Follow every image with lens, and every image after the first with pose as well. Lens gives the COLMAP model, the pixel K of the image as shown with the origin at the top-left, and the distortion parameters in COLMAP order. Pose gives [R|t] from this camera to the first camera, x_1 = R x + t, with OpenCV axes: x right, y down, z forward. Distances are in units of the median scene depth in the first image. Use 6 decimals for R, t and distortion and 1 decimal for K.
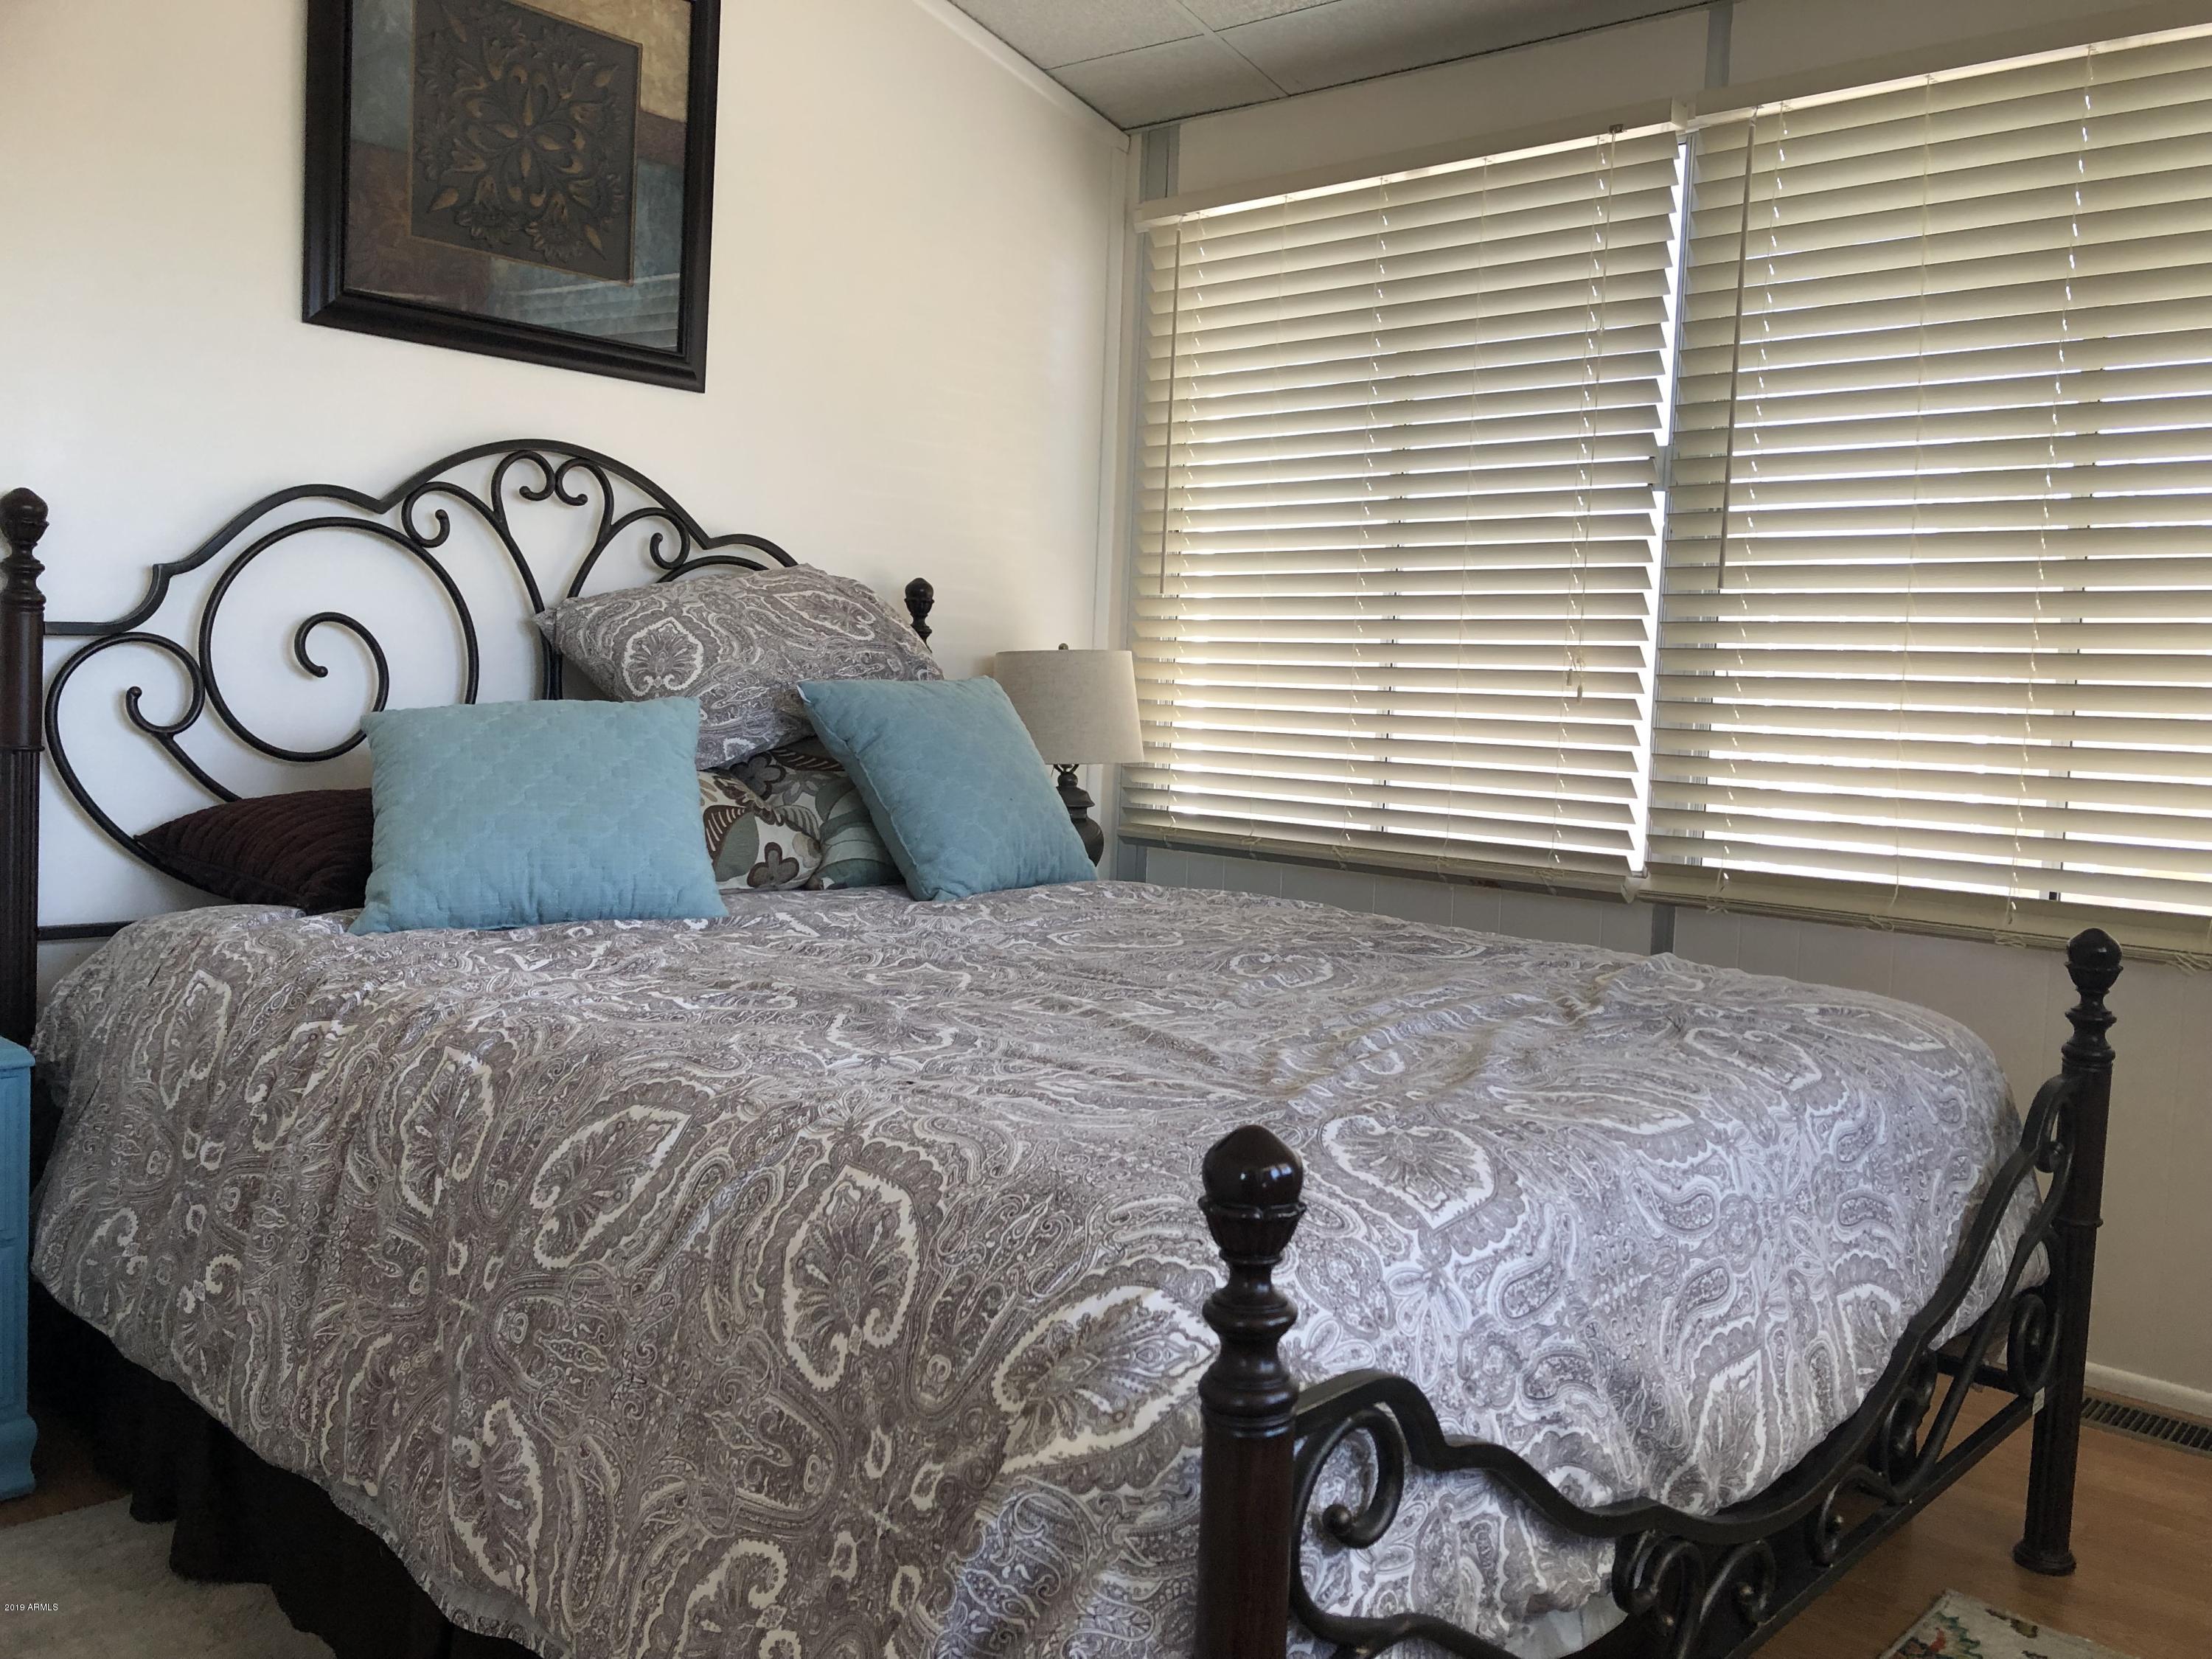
lens RADIAL K [[1810.0, 0, 1129.5], [0, 1810.0, 816.5], [0, 0, 1]] dist [0.061537, -0.066596]
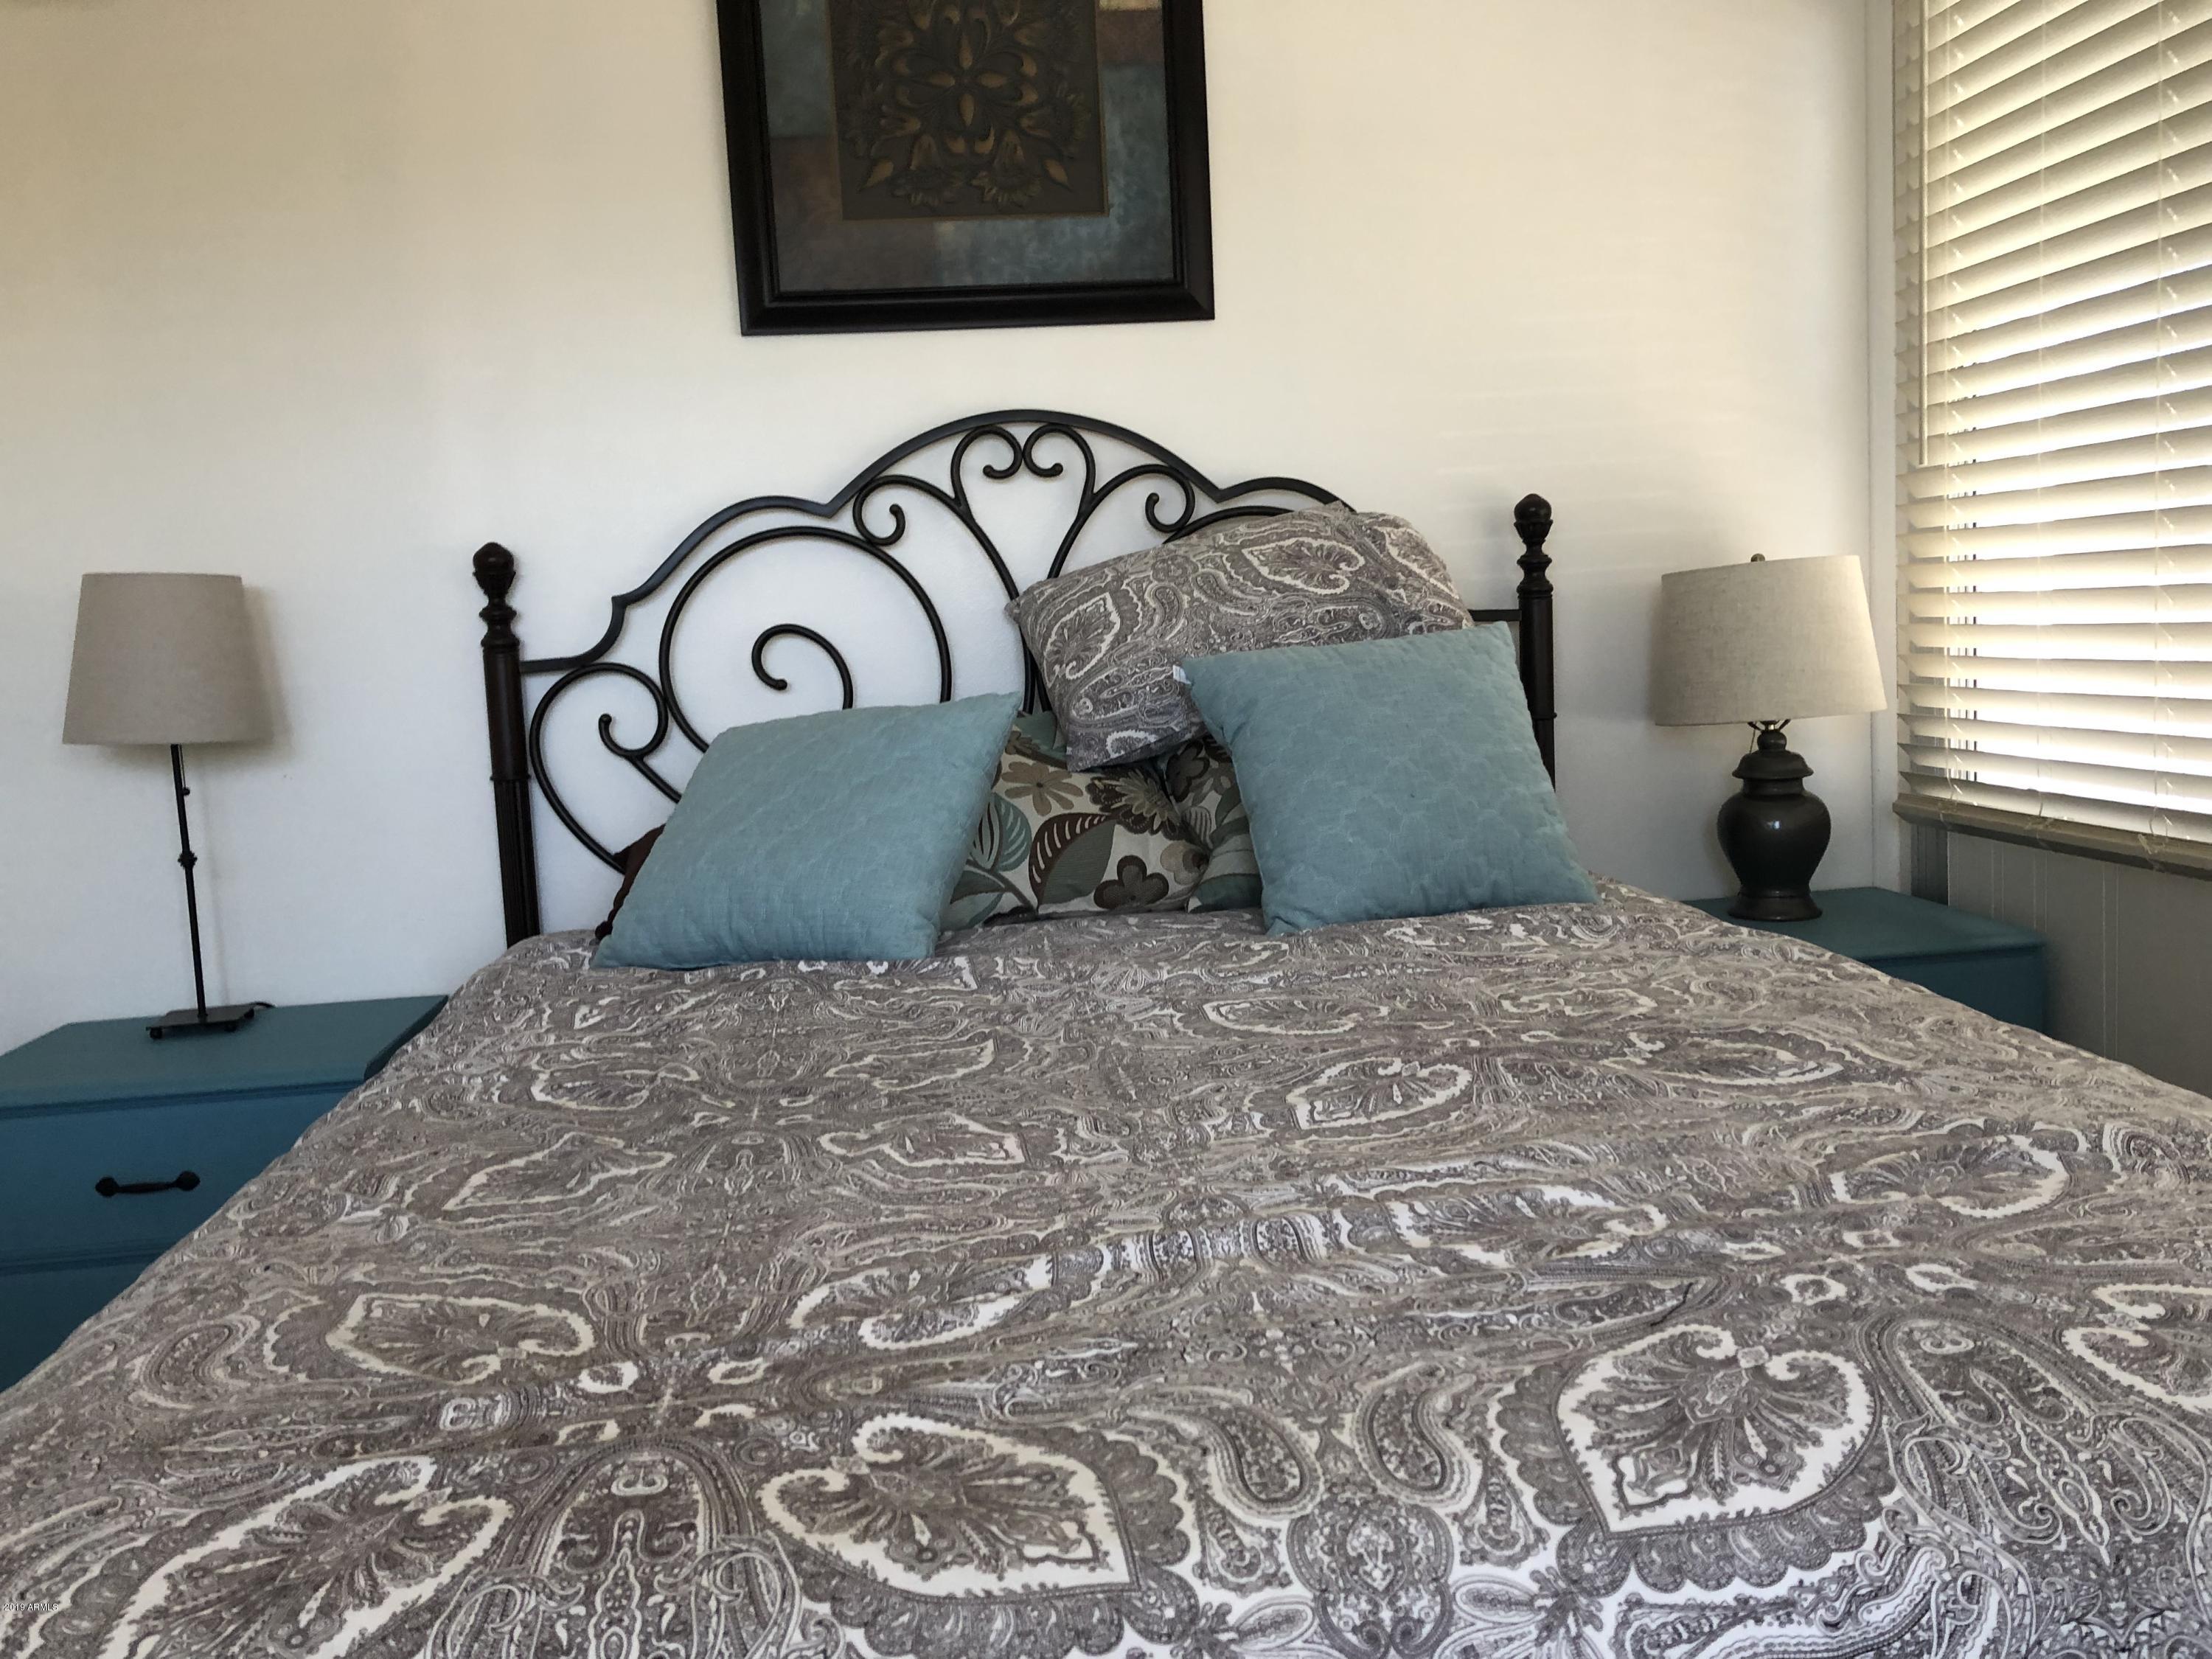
lens RADIAL K [[1810.0, 0, 1104.5], [0, 1810.0, 846.8], [0, 0, 1]] dist [0.061537, -0.066596]
pose [[0.747601, 0.002081, -0.664145, 0.332913], [0.036838, 0.998326, 0.044595, -0.026234], [0.663125, -0.057805, 0.746273, 0.342562]]
